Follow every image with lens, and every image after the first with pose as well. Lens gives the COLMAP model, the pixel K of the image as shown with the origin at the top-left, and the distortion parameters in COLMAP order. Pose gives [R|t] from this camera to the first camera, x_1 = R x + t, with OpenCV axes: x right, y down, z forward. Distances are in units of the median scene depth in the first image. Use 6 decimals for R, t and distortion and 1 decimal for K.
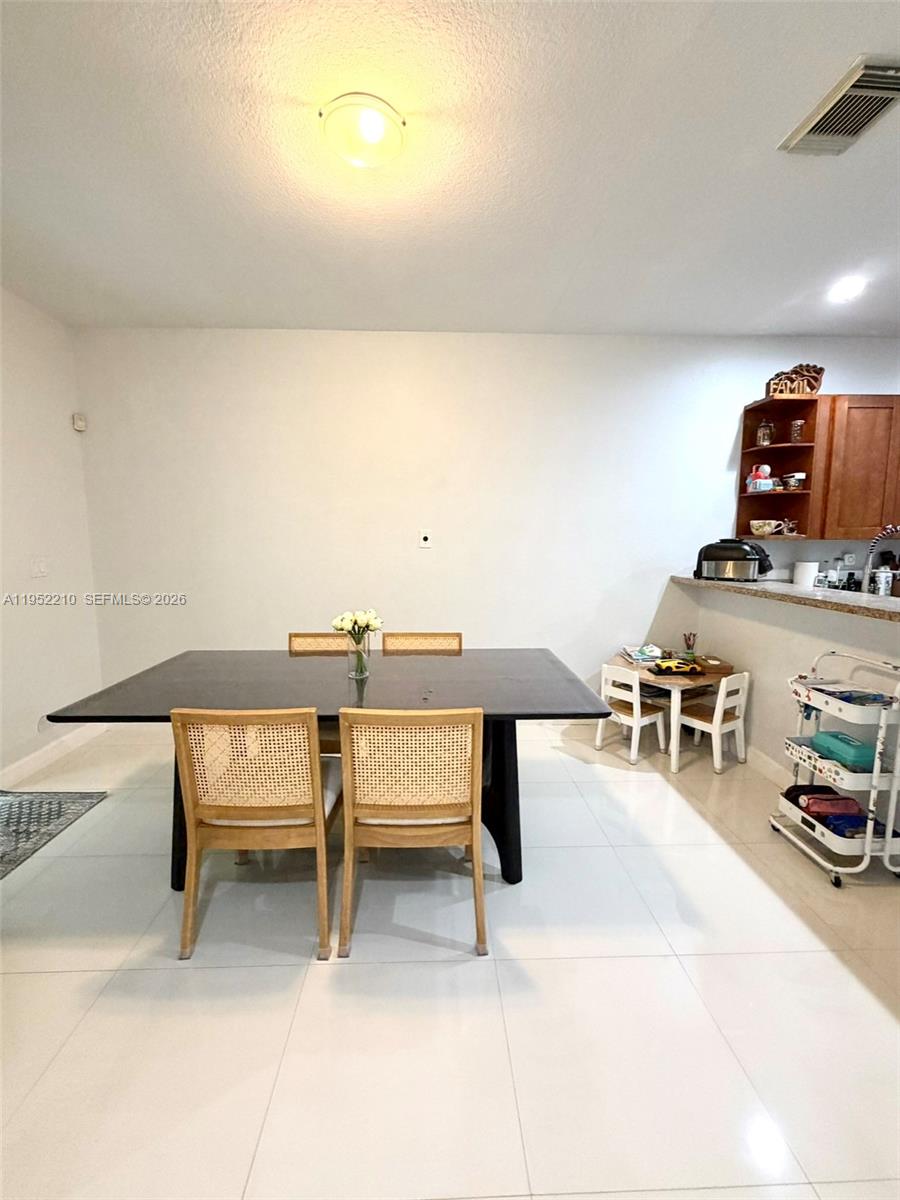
lens RADIAL K [[524.9, 0, 444.1], [0, 524.9, 599.8], [0, 0, 1]] dist [0.002118, 0.000052]
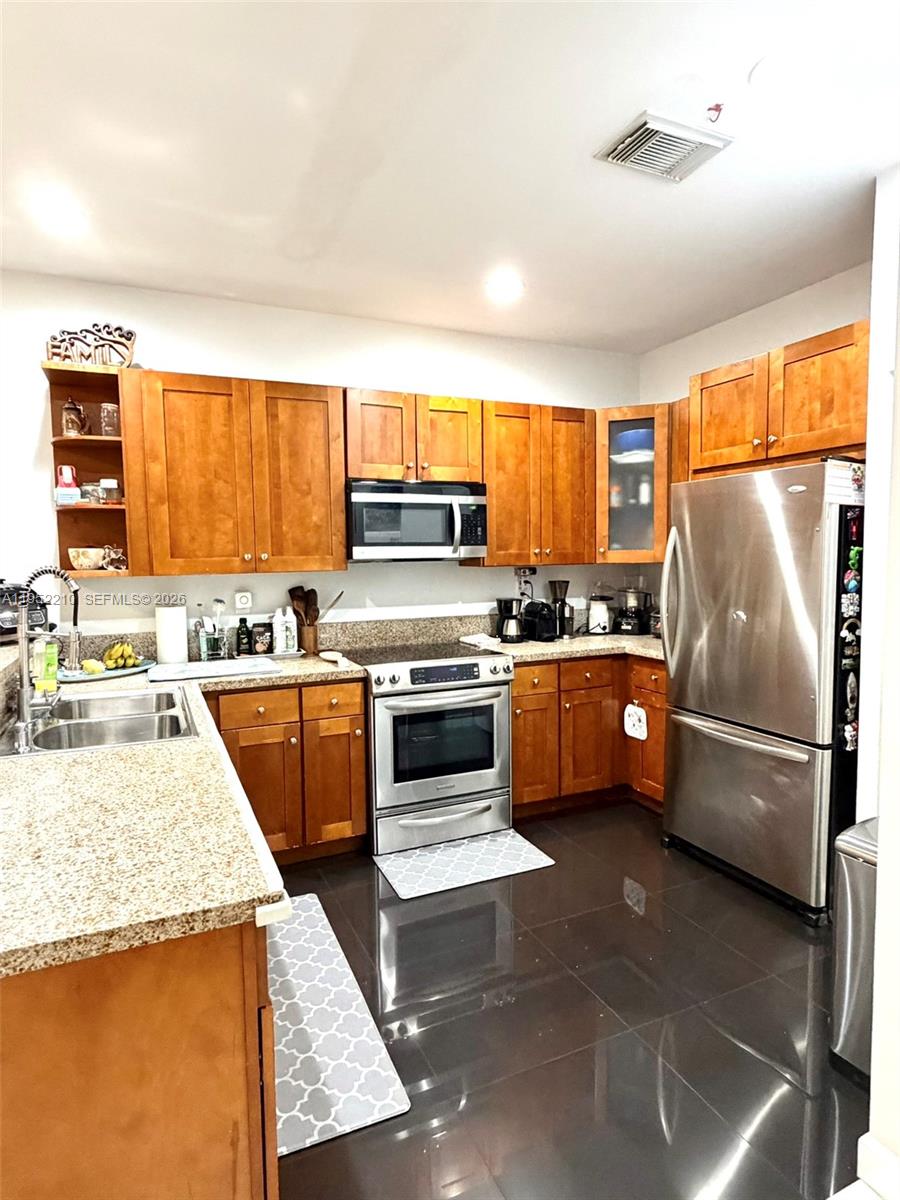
lens RADIAL K [[661.4, 0, 447.0], [0, 661.4, 606.8], [0, 0, 1]] dist [-0.007621, 0.000495]
pose [[0.923465, -0.042155, 0.381361, 0.771749], [0.058670, 0.997772, -0.031777, -0.024572], [-0.379172, 0.051719, 0.923880, 0.053581]]
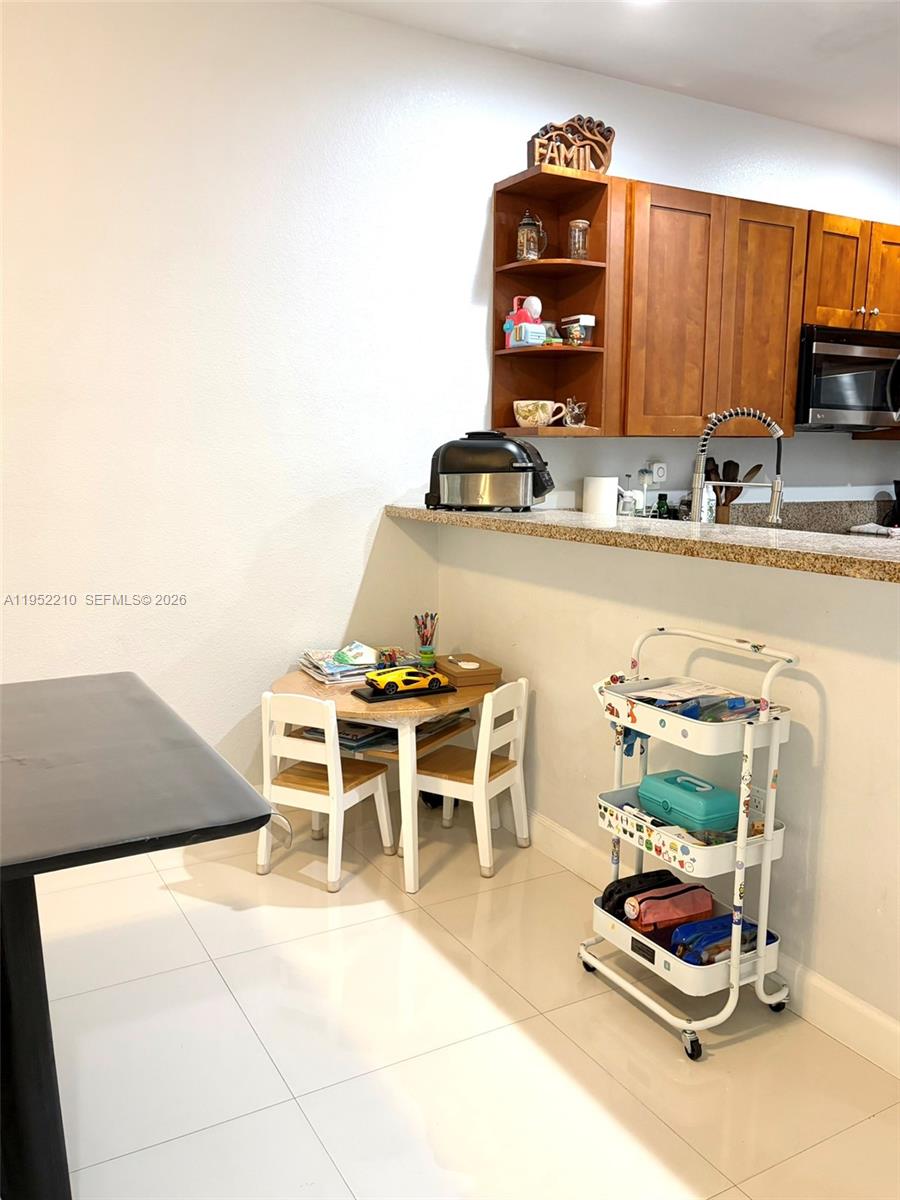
lens RADIAL K [[958.7, 0, 462.9], [0, 958.7, 604.4], [0, 0, 1]] dist [0.013465, 0.006204]
pose [[0.884395, -0.066723, 0.461945, 0.067970], [0.050457, 0.997596, 0.047493, 0.011678], [-0.464004, -0.018694, 0.885636, 0.151506]]
